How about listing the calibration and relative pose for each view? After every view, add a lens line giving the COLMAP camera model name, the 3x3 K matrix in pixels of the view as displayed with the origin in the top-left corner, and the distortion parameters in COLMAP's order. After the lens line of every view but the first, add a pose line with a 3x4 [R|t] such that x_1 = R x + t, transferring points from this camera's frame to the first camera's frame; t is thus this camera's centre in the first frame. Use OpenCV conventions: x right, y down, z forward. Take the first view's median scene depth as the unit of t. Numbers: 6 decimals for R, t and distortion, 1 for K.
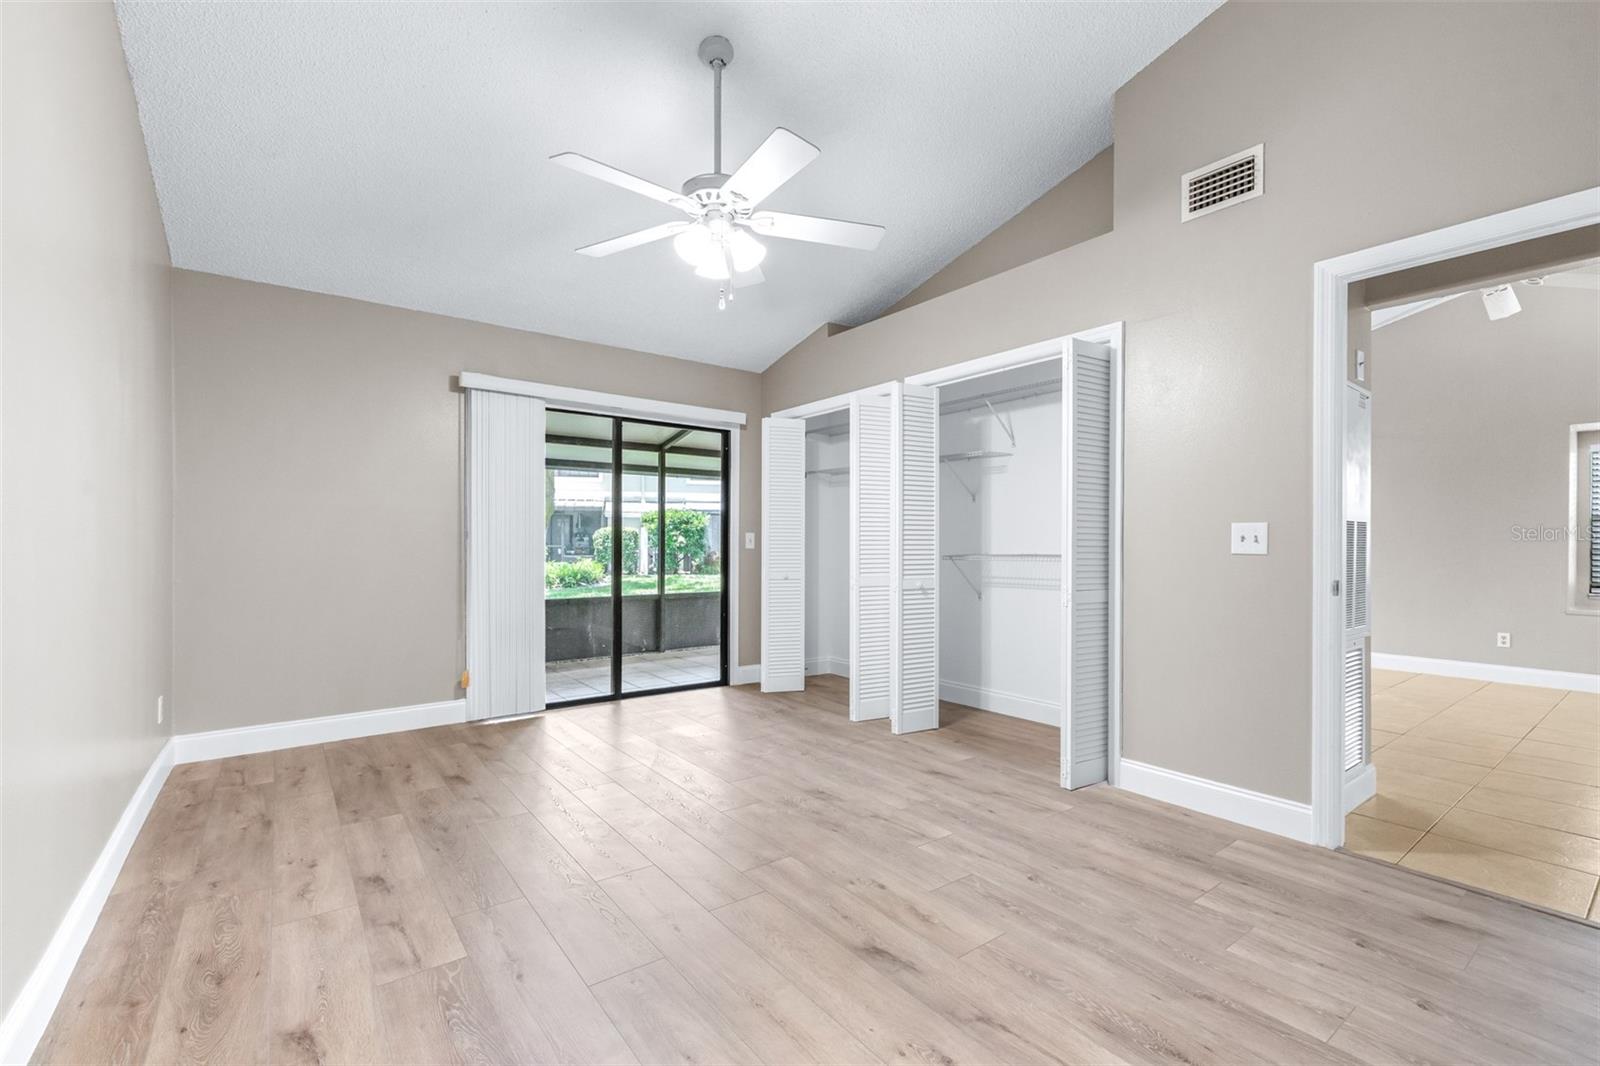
lens RADIAL K [[683.6, 0, 801.4], [0, 683.6, 531.6], [0, 0, 1]] dist [-0.002171, -0.000219]
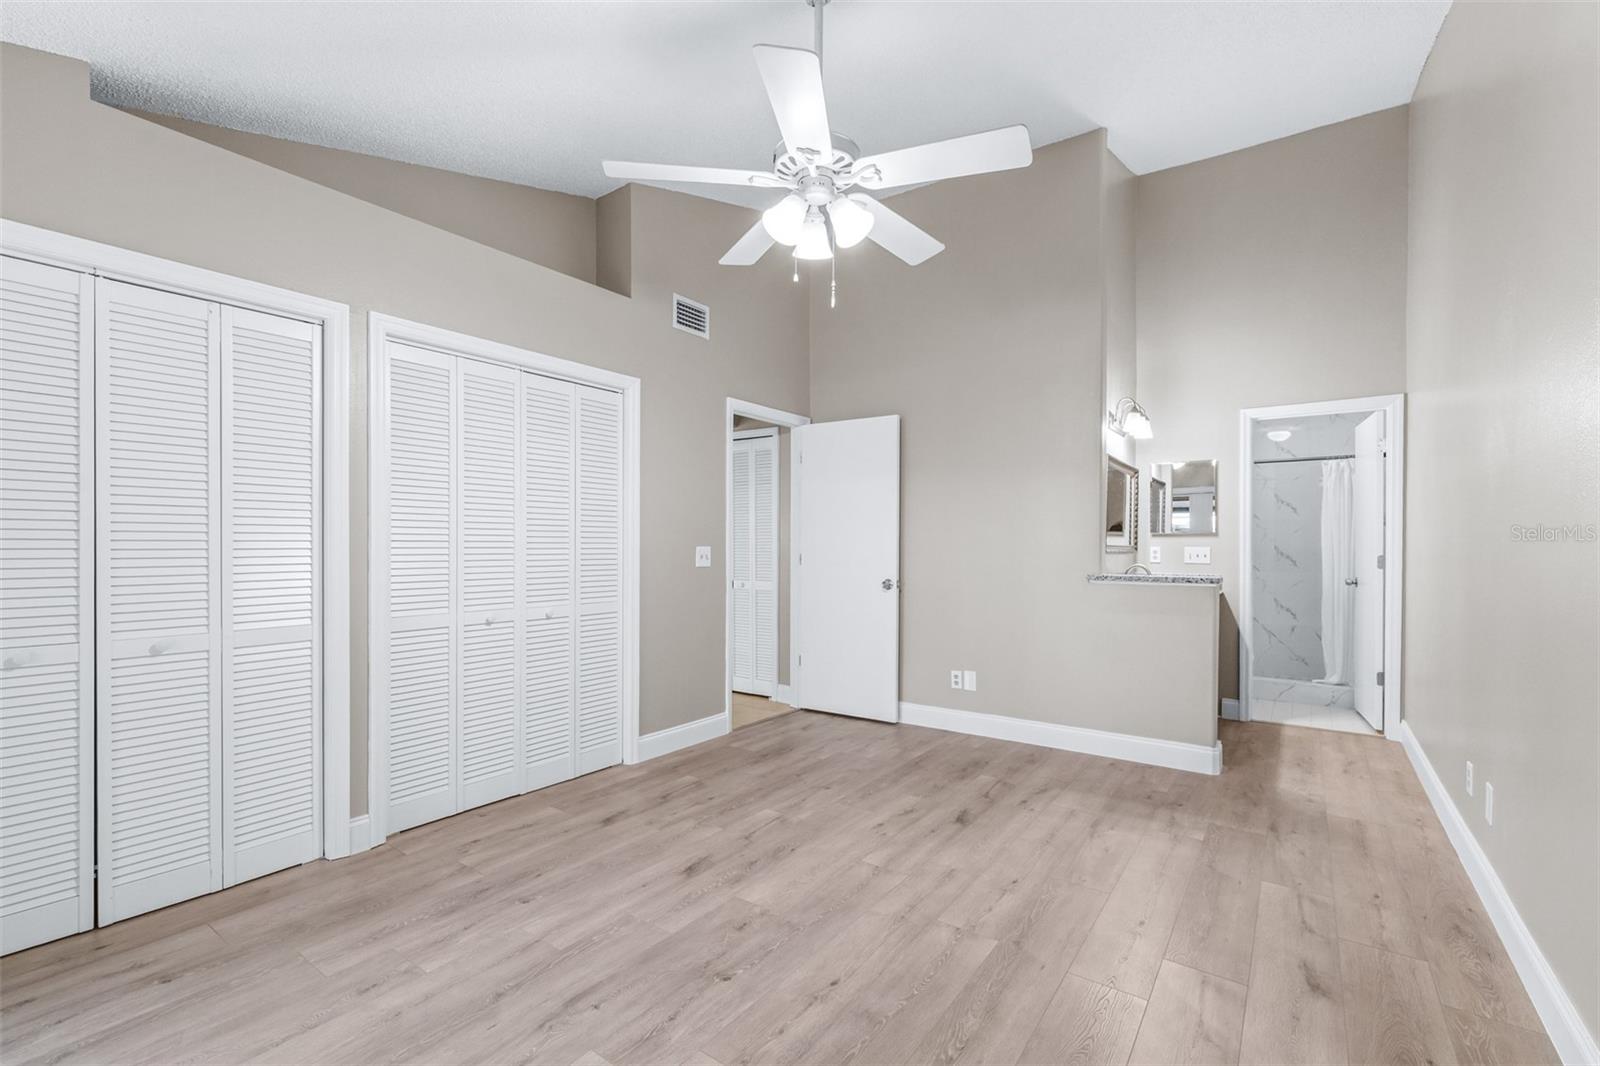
lens RADIAL K [[683.6, 0, 801.4], [0, 683.6, 531.6], [0, 0, 1]] dist [-0.002171, -0.000219]
pose [[-0.284785, 0.014866, 0.958476, -0.888281], [-0.022159, 0.999510, -0.022086, -0.017357], [-0.958335, -0.027528, -0.284317, 1.214469]]
